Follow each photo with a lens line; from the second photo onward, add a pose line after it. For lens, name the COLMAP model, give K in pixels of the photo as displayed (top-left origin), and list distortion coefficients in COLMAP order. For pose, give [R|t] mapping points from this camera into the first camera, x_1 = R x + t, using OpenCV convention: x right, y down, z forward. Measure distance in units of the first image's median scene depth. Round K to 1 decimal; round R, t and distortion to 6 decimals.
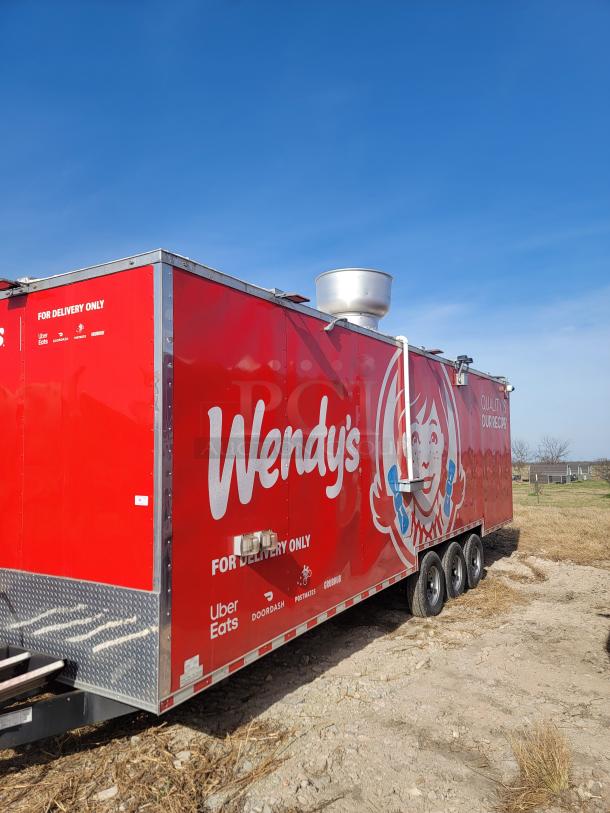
lens RADIAL K [[571.0, 0, 301.4], [0, 571.0, 405.3], [0, 0, 1]] dist [0.073160, -0.005400]
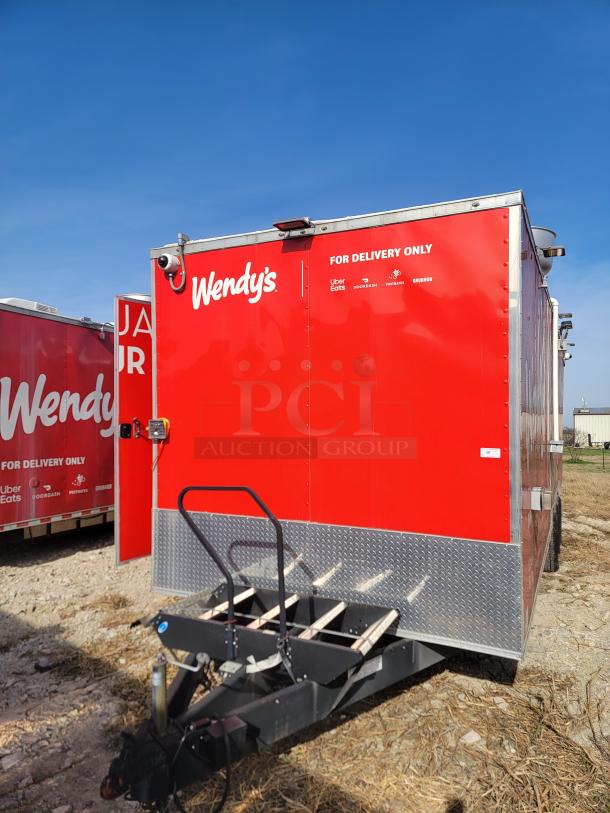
lens RADIAL K [[571.0, 0, 304.8], [0, 571.0, 408.8], [0, 0, 1]] dist [0.073160, -0.005400]
pose [[0.993403, 0.017101, 0.113394, -0.588958], [-0.024477, 0.997651, 0.063980, 0.029631], [-0.112033, -0.066333, 0.991488, 0.055192]]
